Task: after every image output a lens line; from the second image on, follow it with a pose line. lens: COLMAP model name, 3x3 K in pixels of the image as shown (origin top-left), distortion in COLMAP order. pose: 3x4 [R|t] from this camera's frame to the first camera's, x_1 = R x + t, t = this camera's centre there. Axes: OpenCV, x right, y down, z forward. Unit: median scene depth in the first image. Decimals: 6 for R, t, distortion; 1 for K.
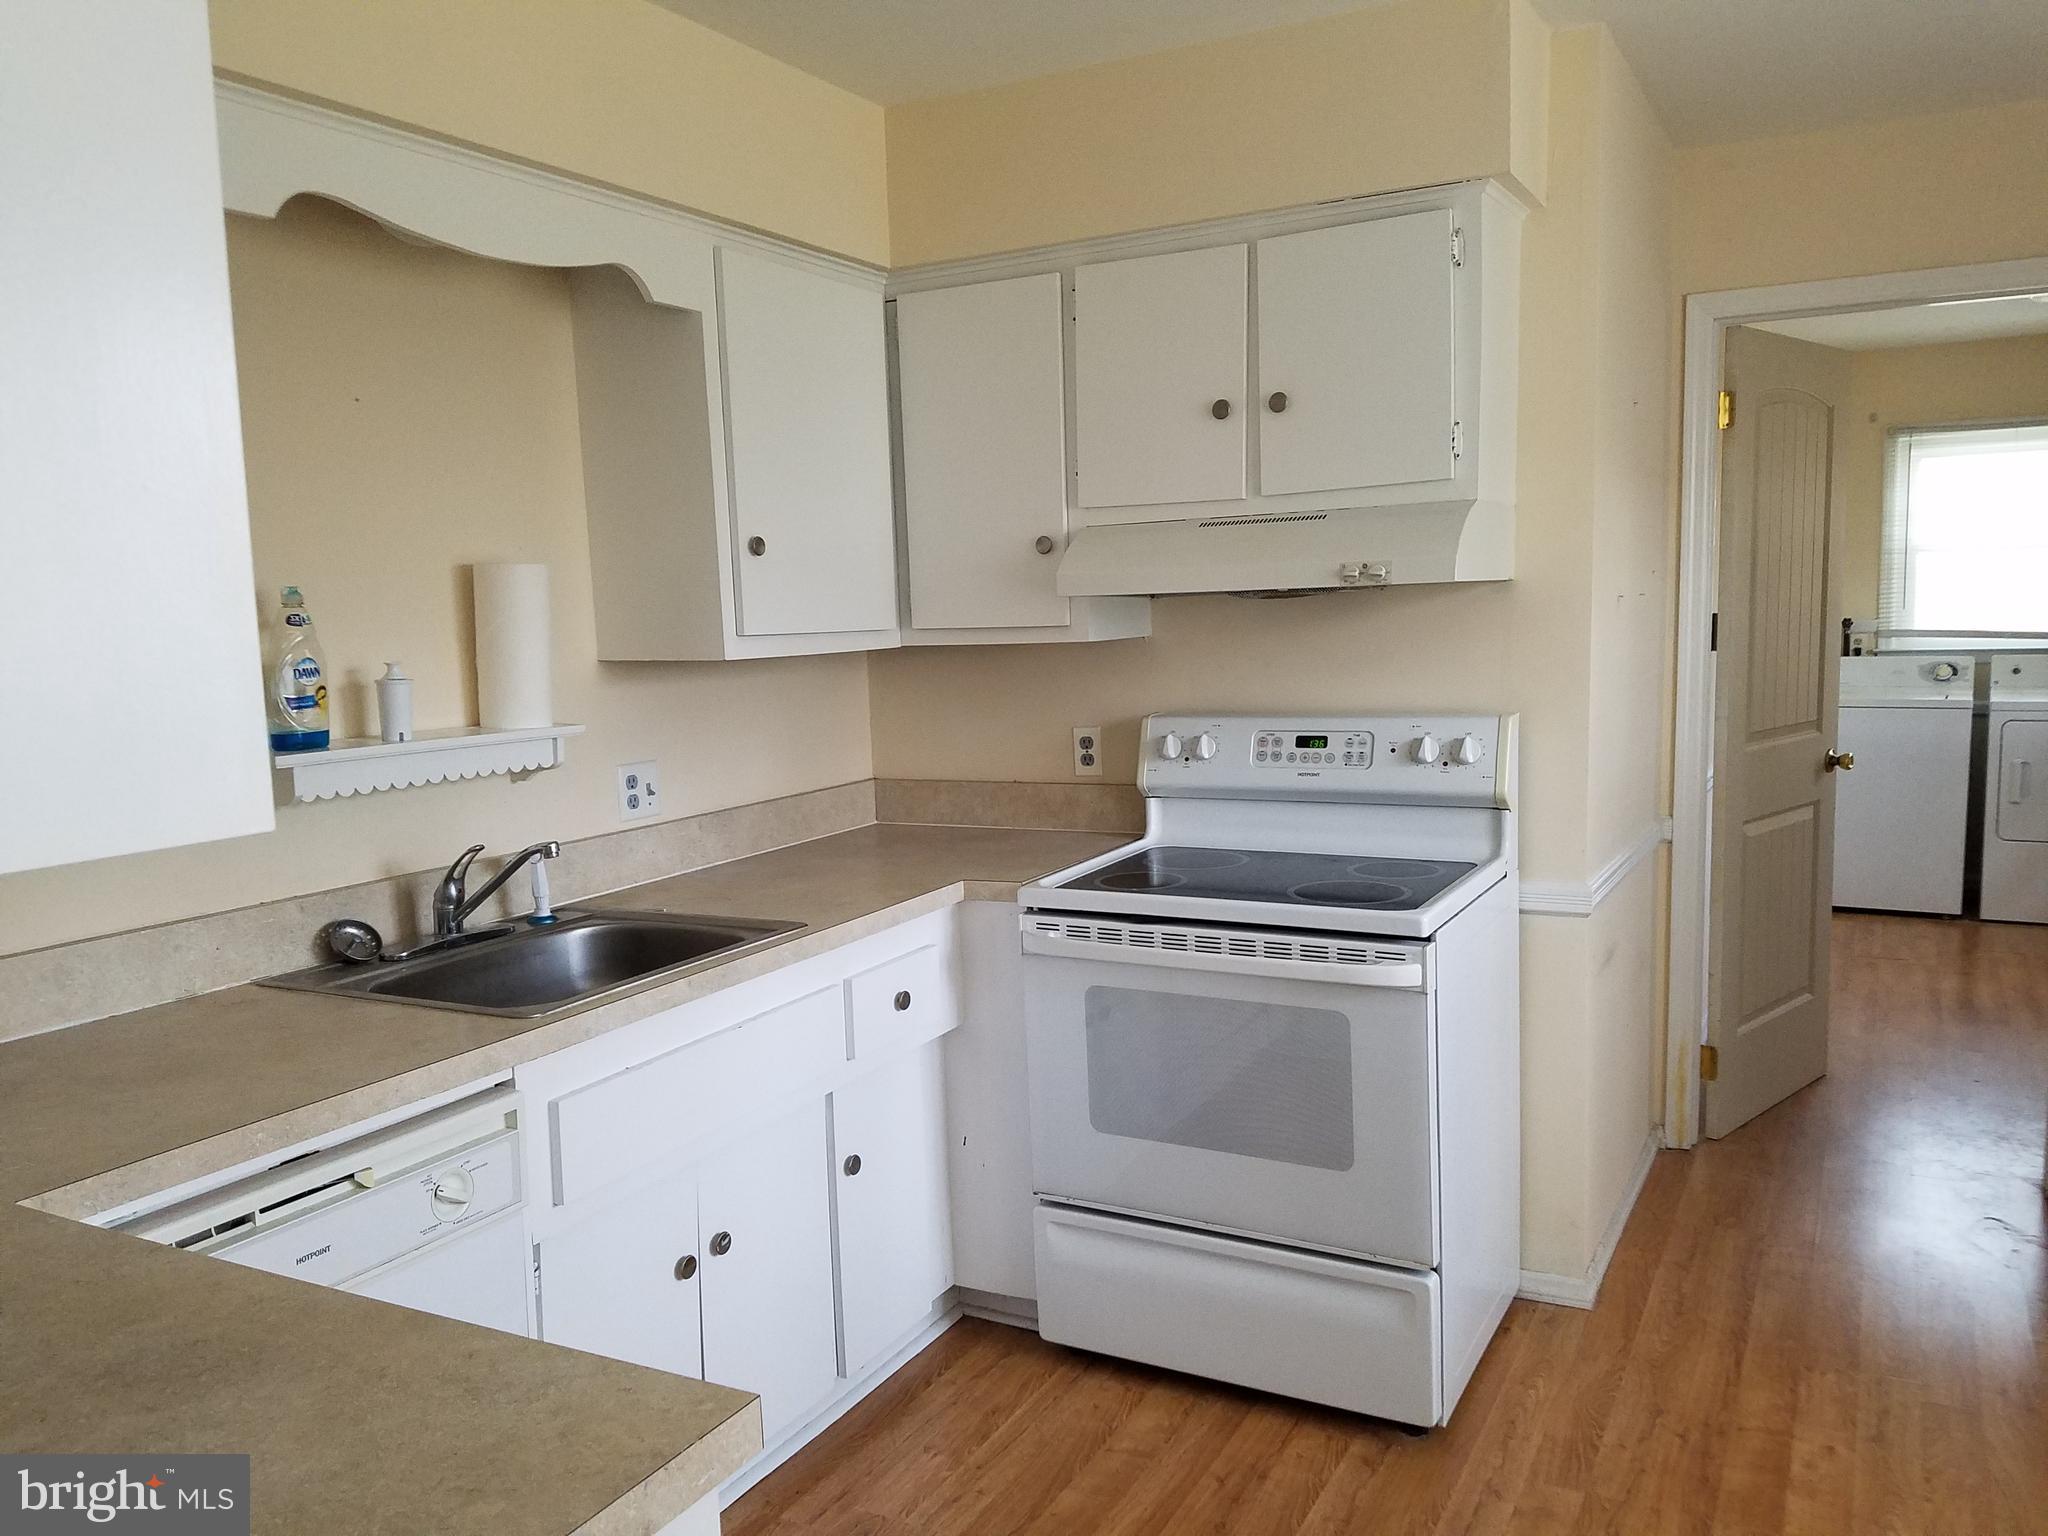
lens RADIAL K [[1572.5, 0, 1024.4], [0, 1572.5, 819.9], [0, 0, 1]] dist [0.219960, -0.456178]
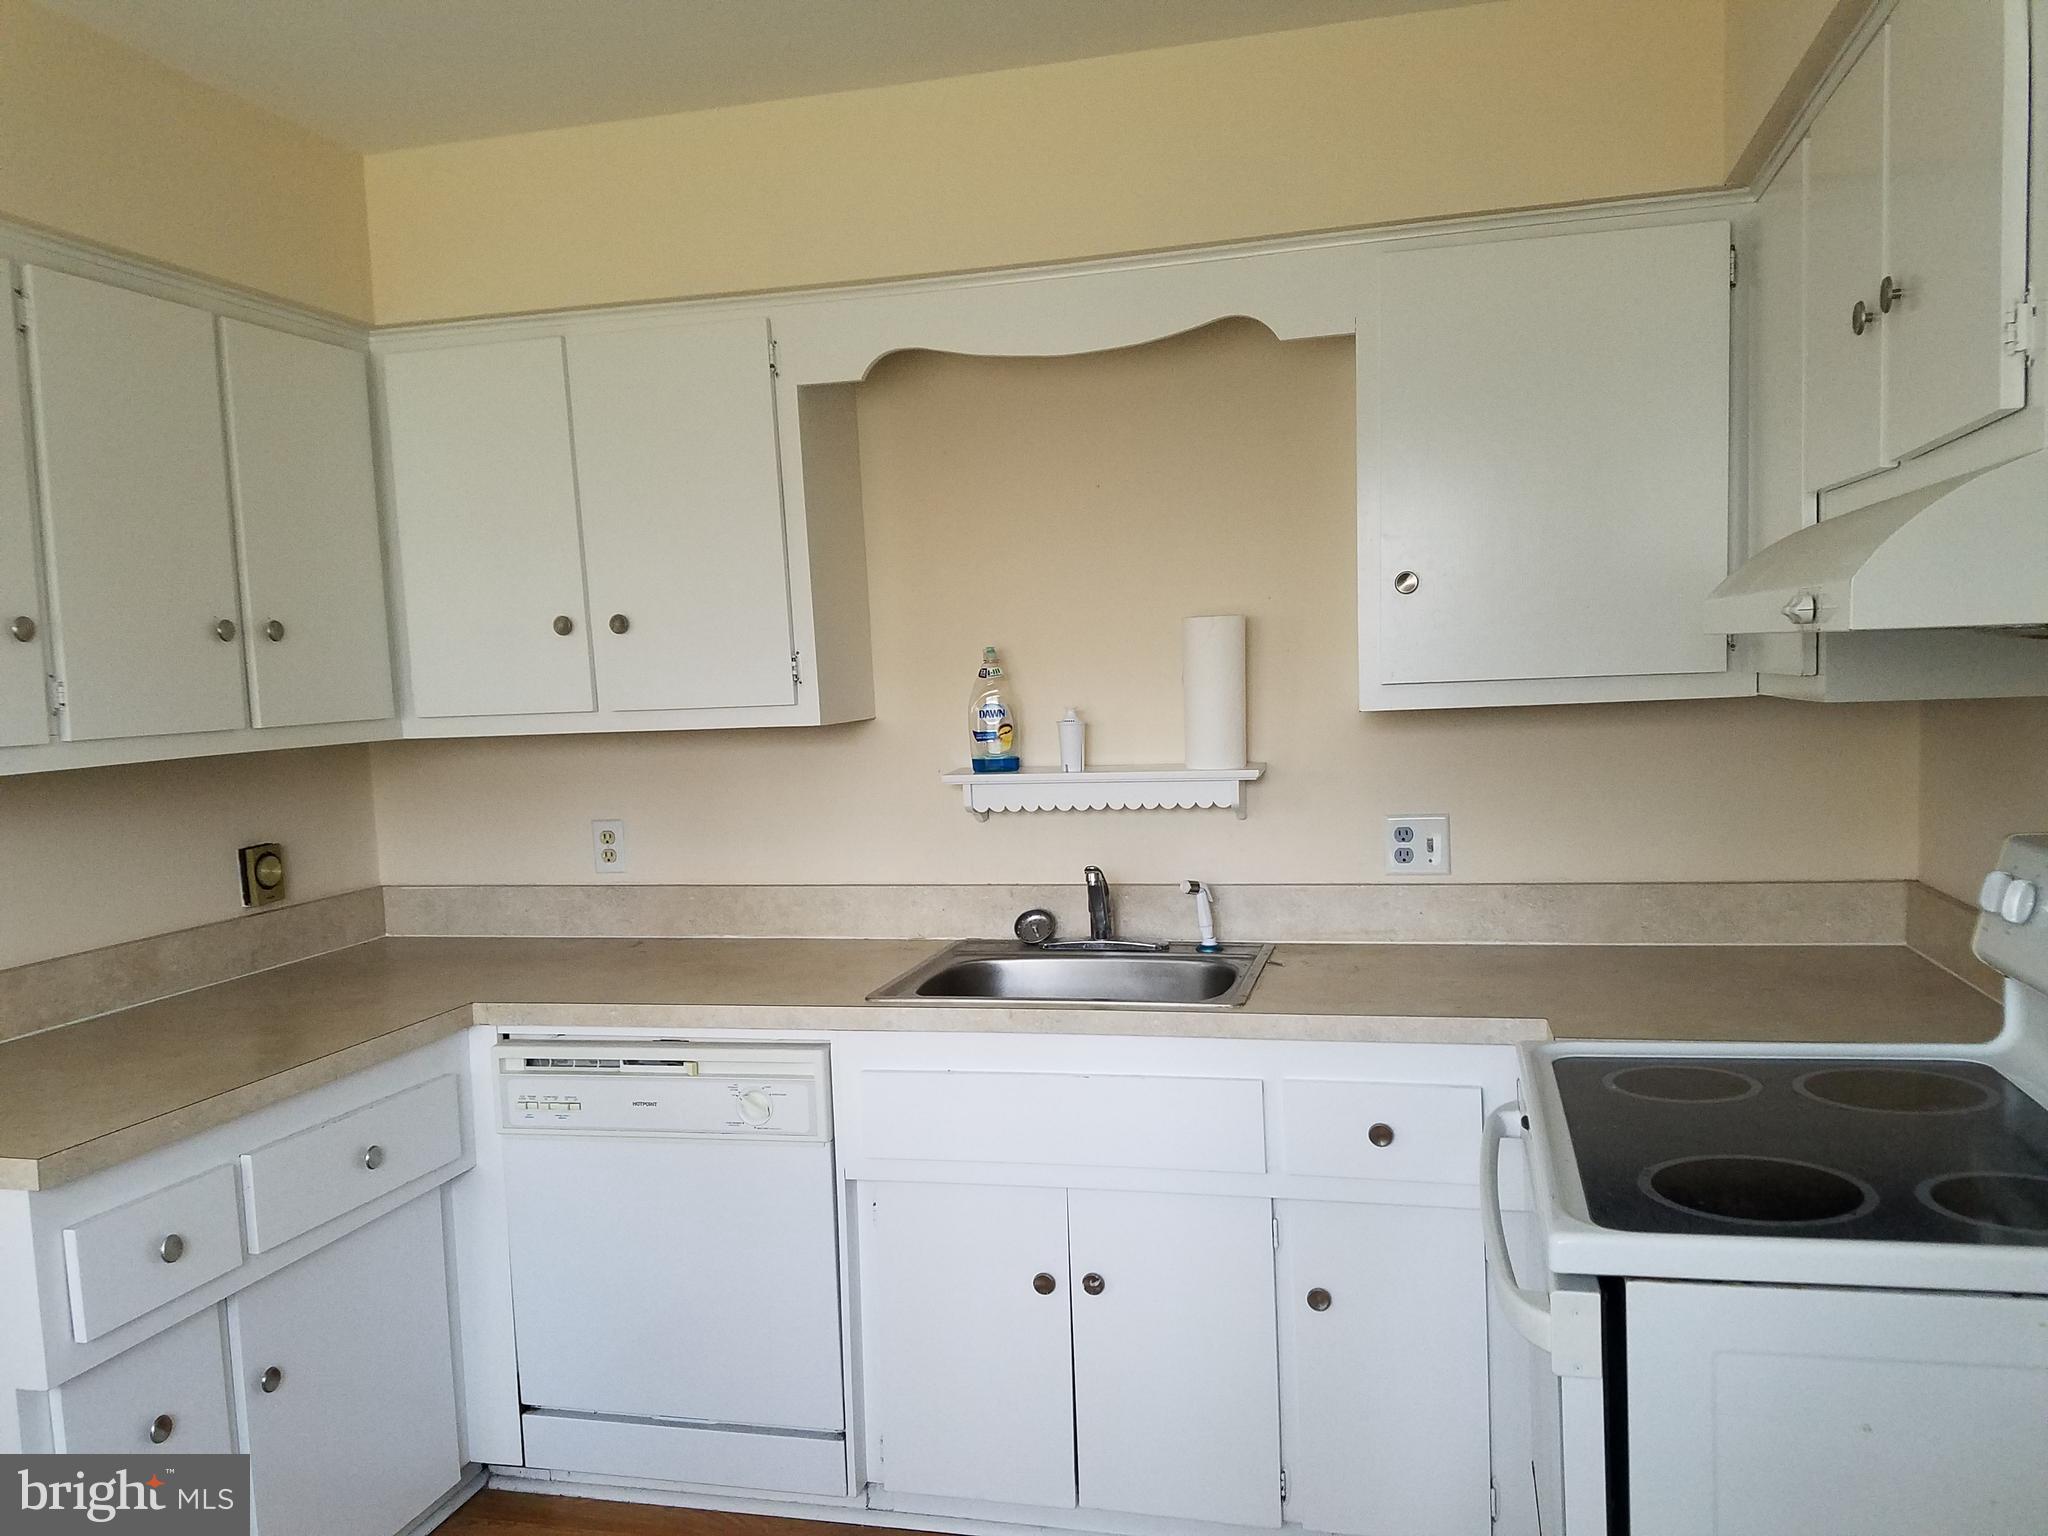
lens RADIAL K [[1579.2, 0, 1021.0], [0, 1579.2, 821.2], [0, 0, 1]] dist [0.208431, -0.374073]
pose [[0.230512, 0.117039, -0.966005, 0.644884], [-0.100598, 0.990287, 0.095976, -0.104493], [0.967855, 0.075055, 0.240047, 0.585277]]
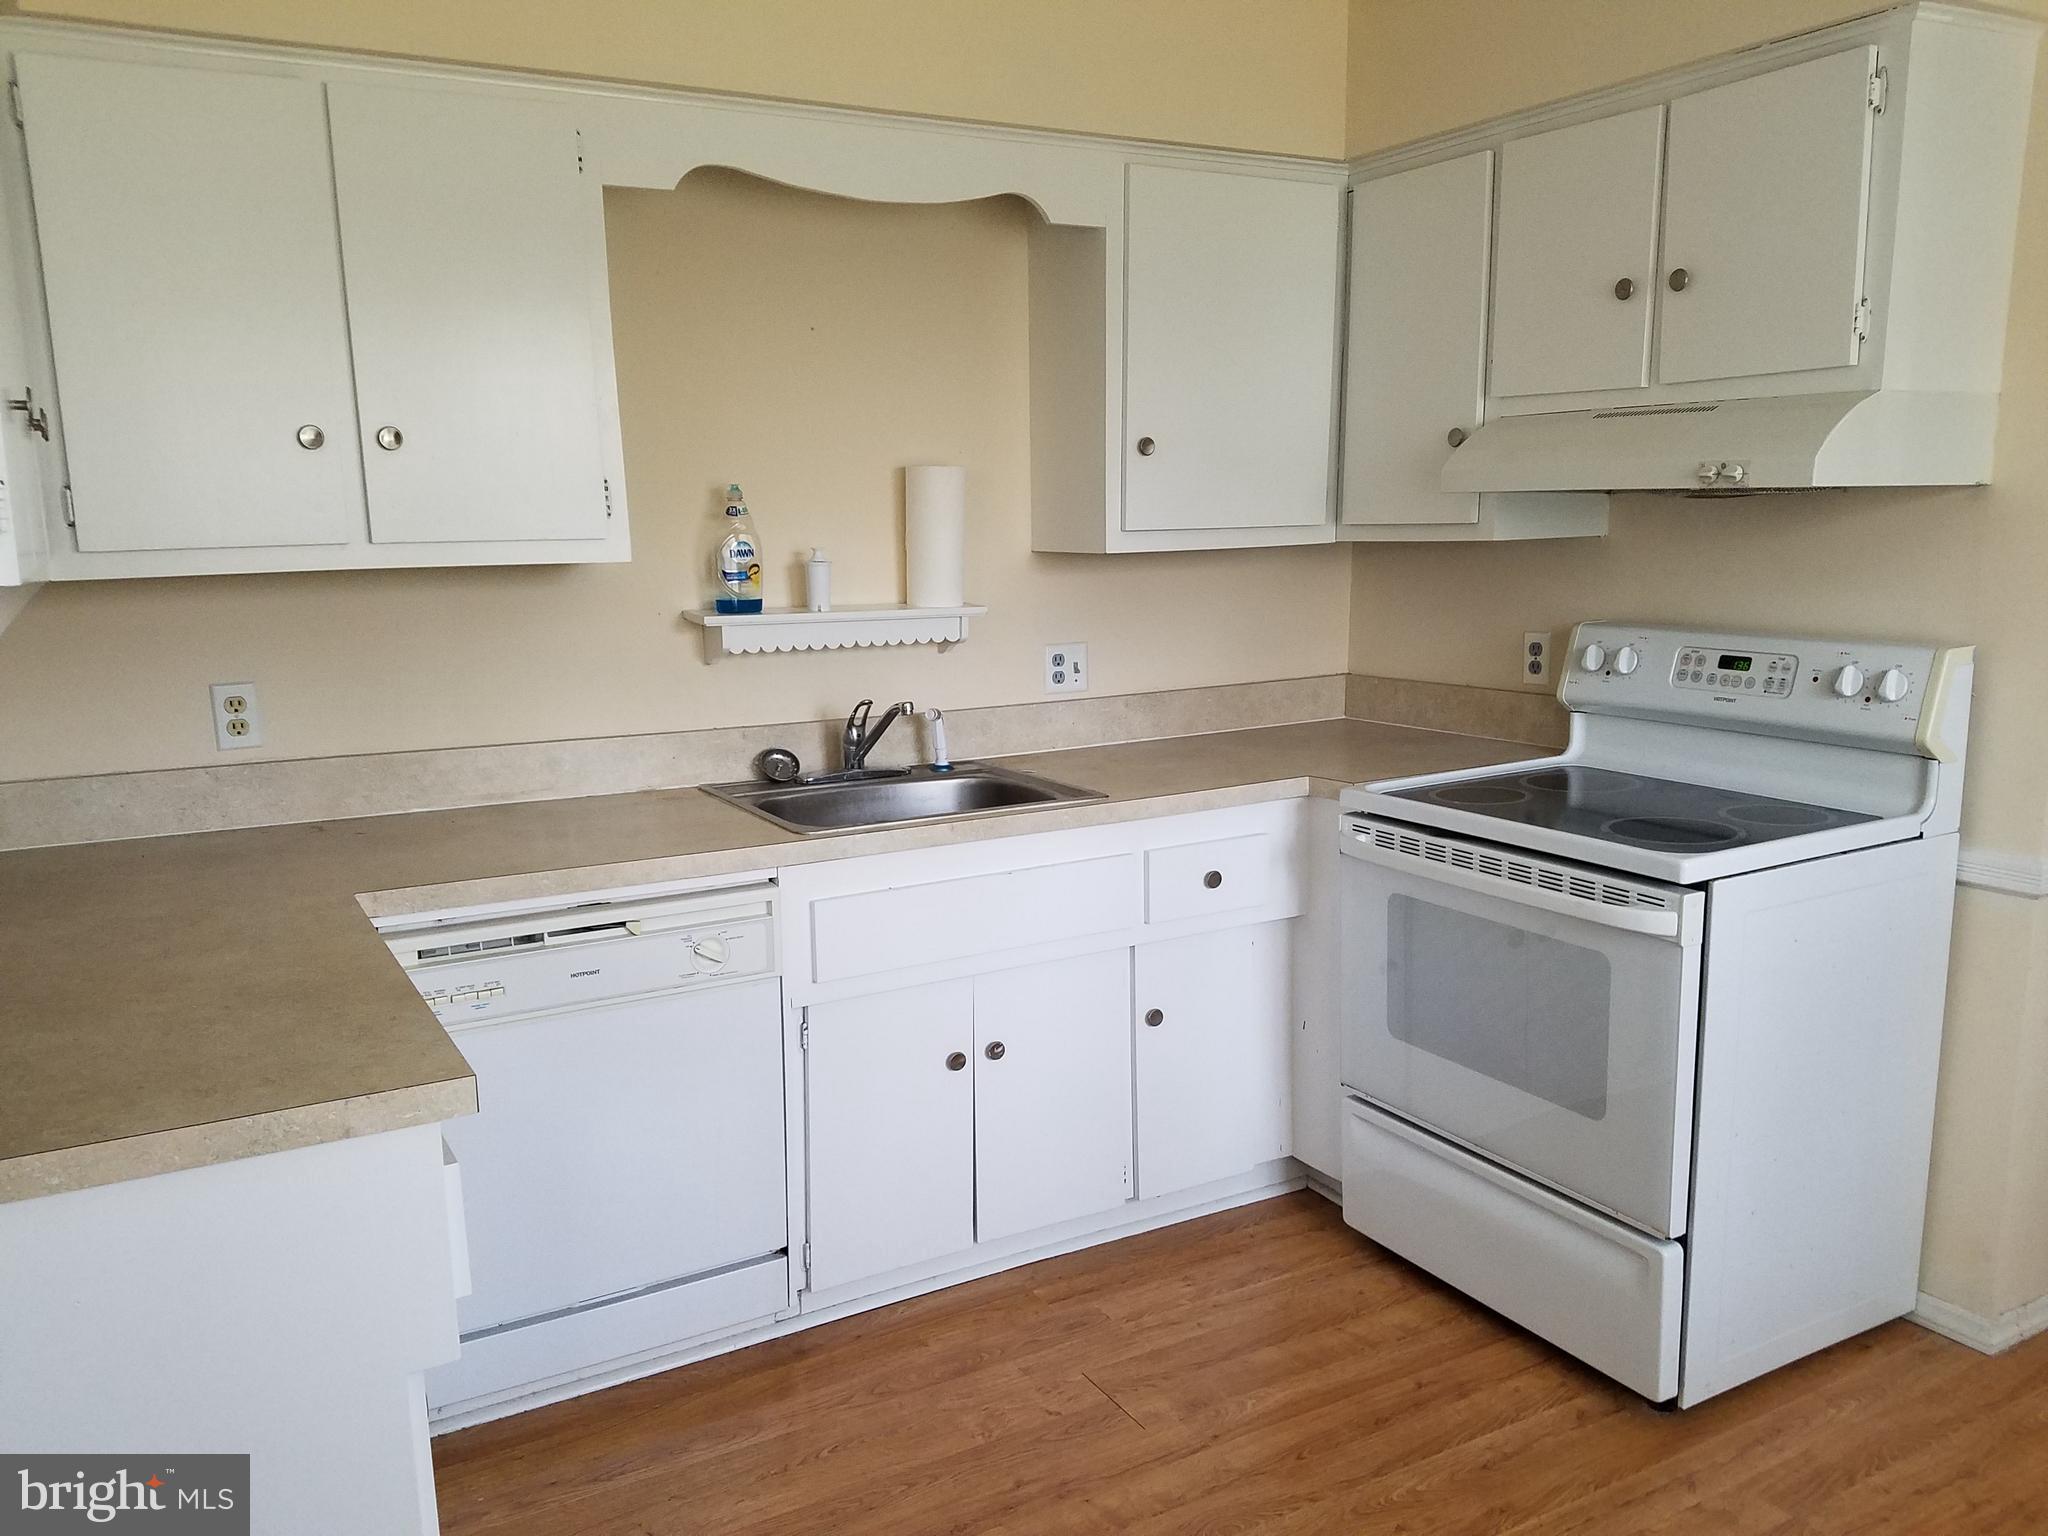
lens RADIAL K [[1588.4, 0, 1018.1], [0, 1588.4, 837.5], [0, 0, 1]] dist [0.215499, -0.375162]
pose [[0.844361, 0.127587, -0.520361, 0.358390], [-0.085016, 0.990833, 0.104991, -0.015667], [0.528987, -0.044412, 0.847467, 0.011900]]
